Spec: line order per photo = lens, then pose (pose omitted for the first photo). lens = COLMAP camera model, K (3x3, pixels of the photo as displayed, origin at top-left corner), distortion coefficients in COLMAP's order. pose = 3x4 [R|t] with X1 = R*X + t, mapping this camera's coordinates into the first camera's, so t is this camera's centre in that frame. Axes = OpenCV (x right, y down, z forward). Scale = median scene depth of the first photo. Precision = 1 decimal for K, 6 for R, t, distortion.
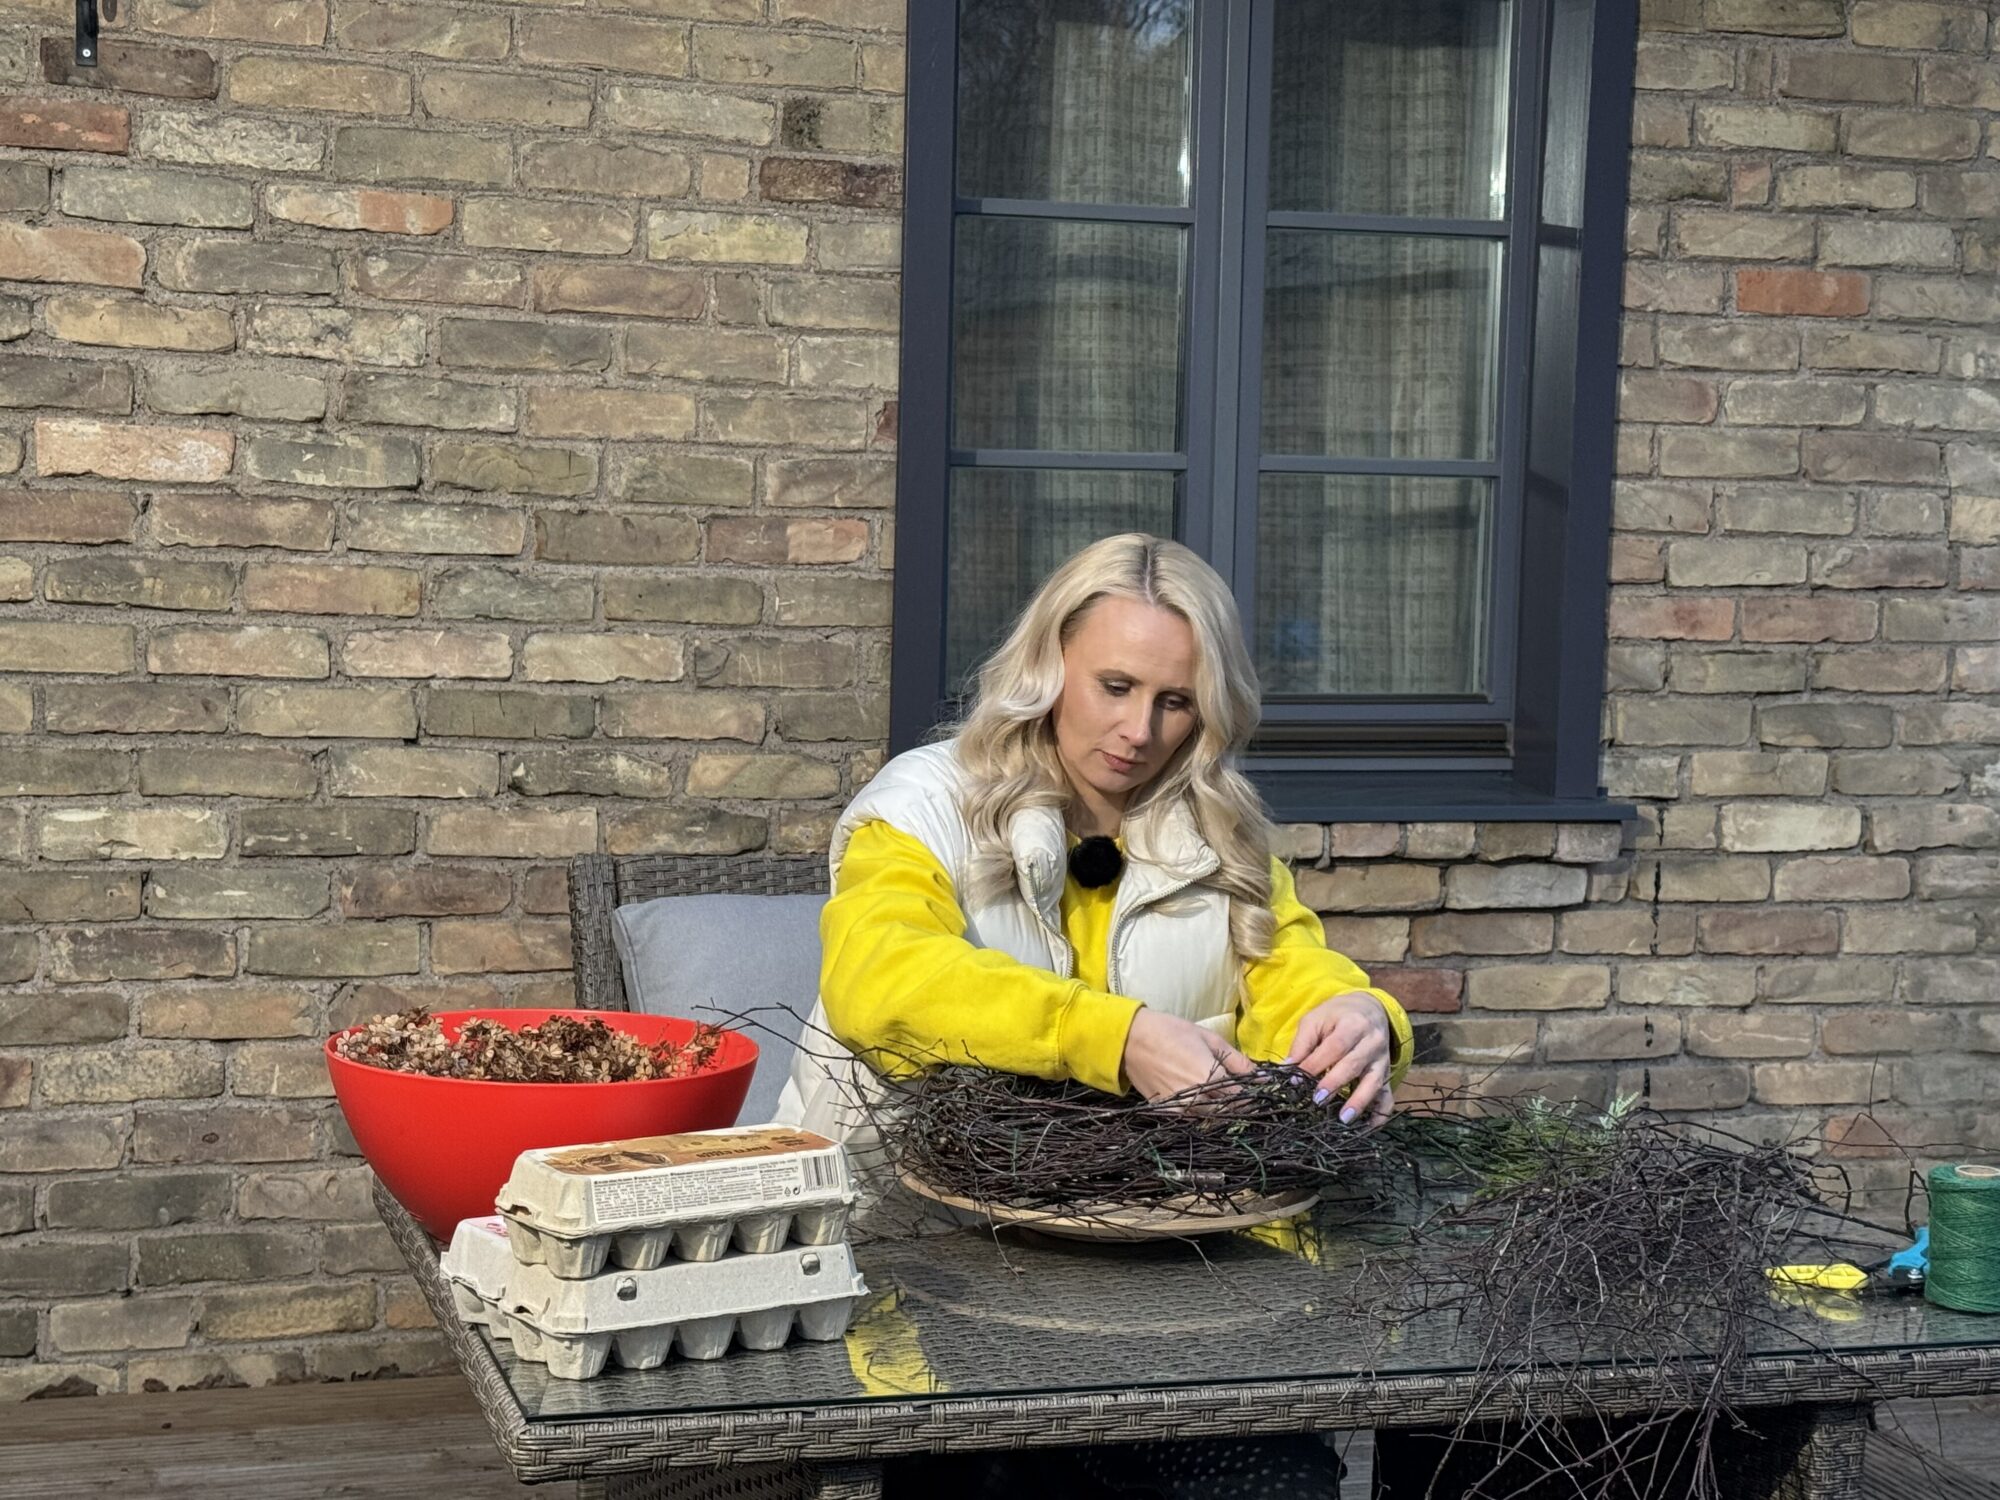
lens RADIAL K [[3497.1, 0, 991.1], [0, 3497.1, 774.3], [0, 0, 1]] dist [0.202210, -0.307709]
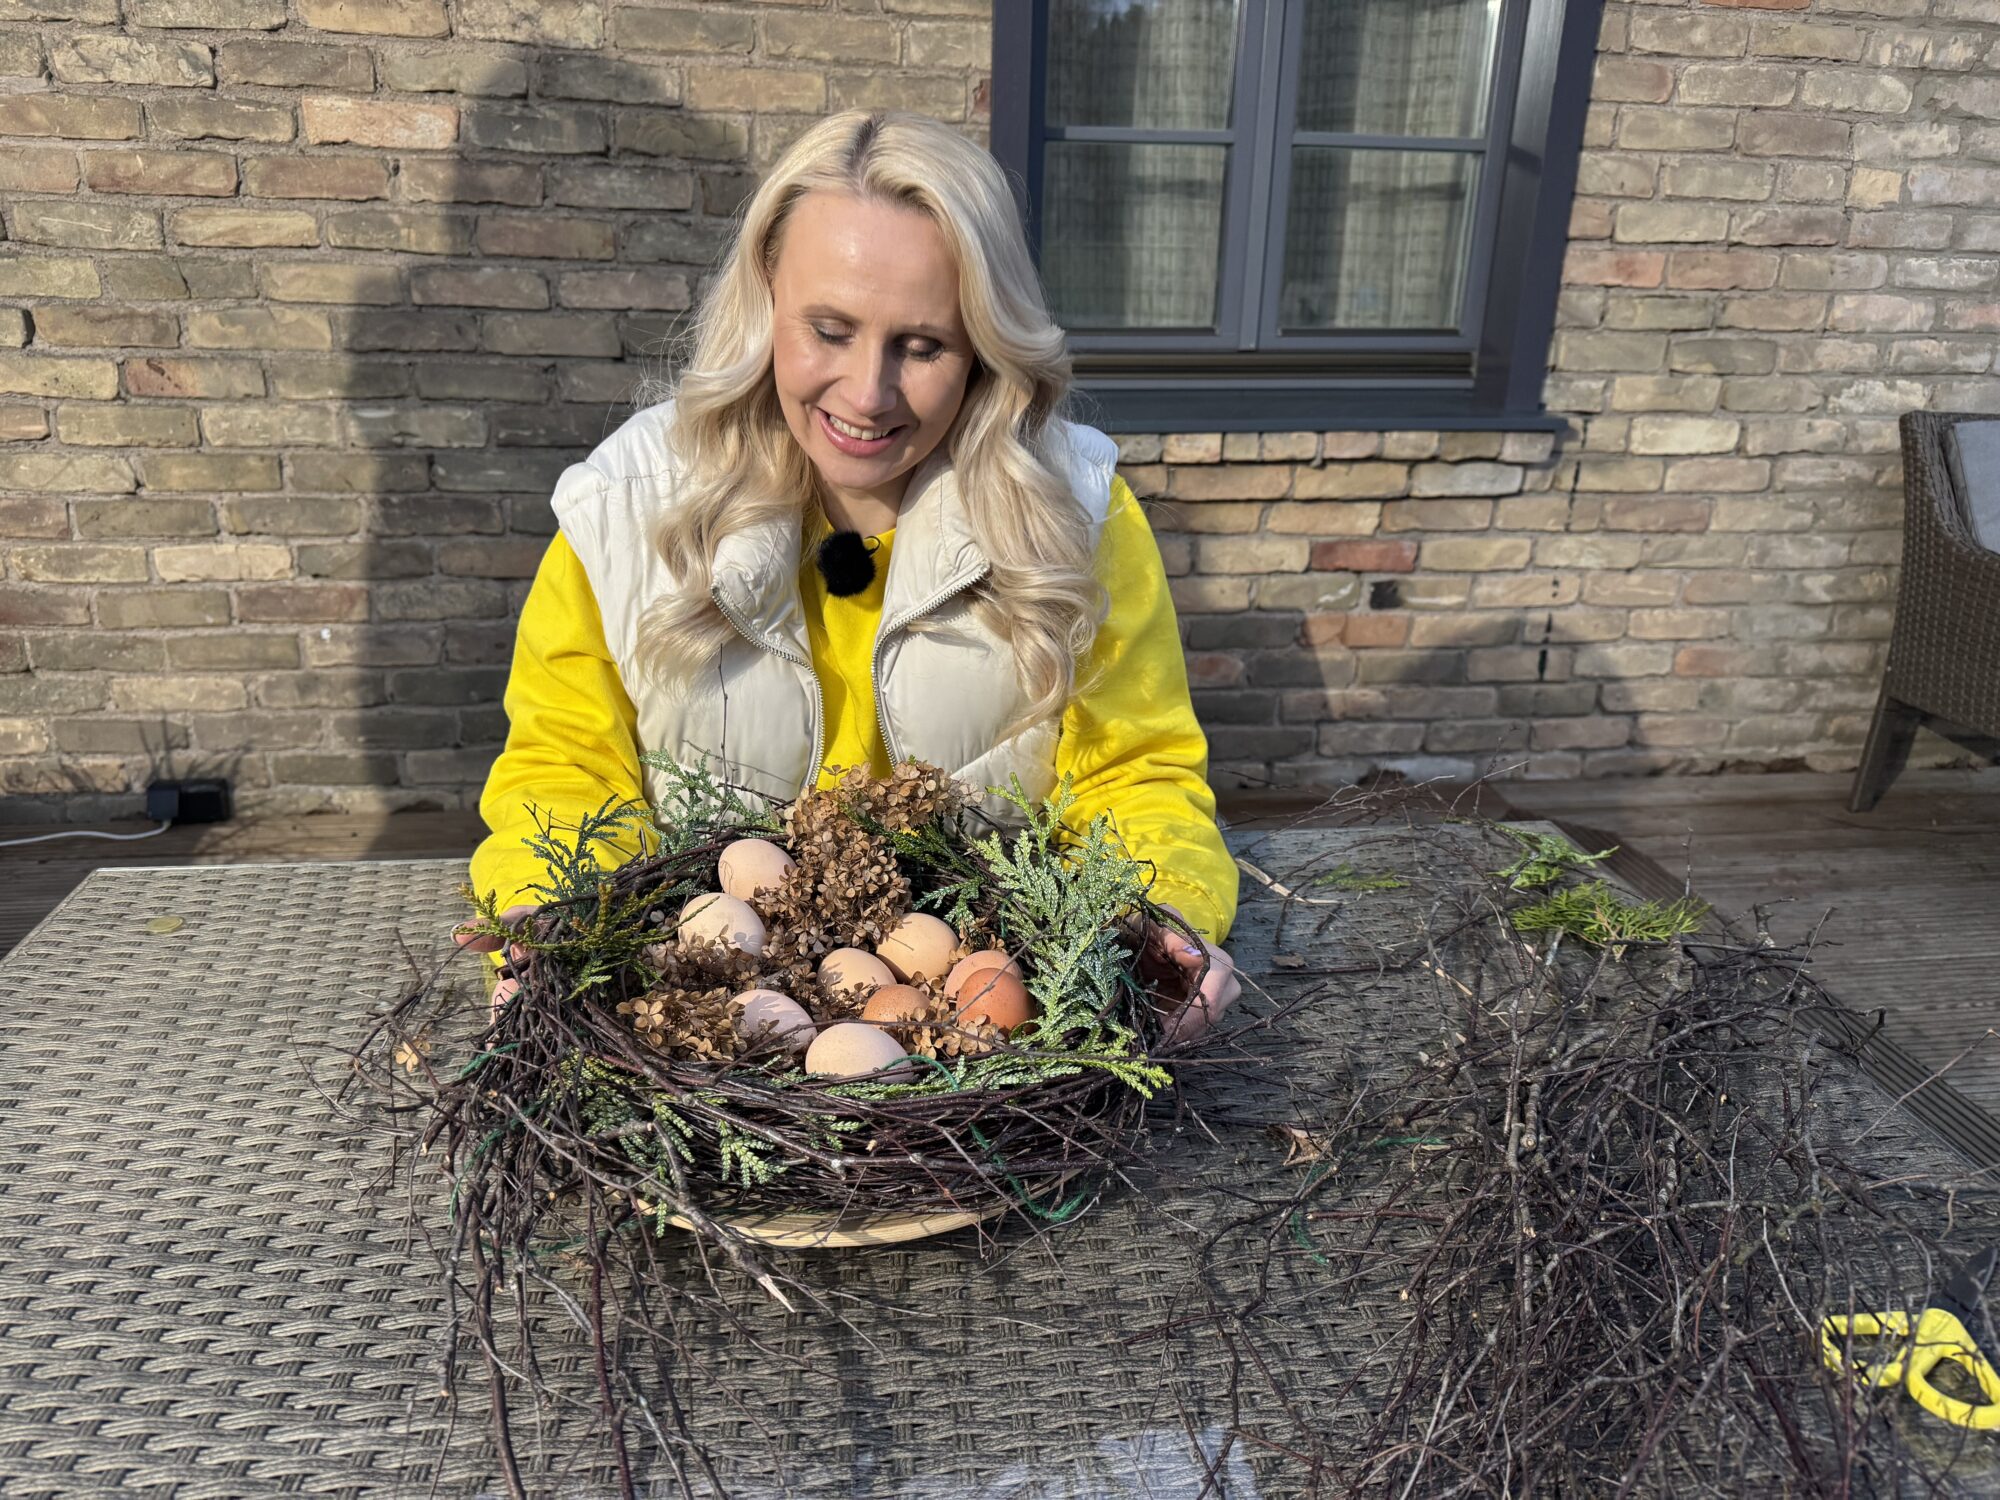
lens RADIAL K [[1416.7, 0, 994.5], [0, 1416.7, 752.9], [0, 0, 1]] dist [0.006141, -0.011987]
pose [[0.986044, 0.055903, -0.156816, 0.062478], [-0.011782, 0.963007, 0.269217, -0.010787], [0.166065, -0.263613, 0.950227, 0.429099]]
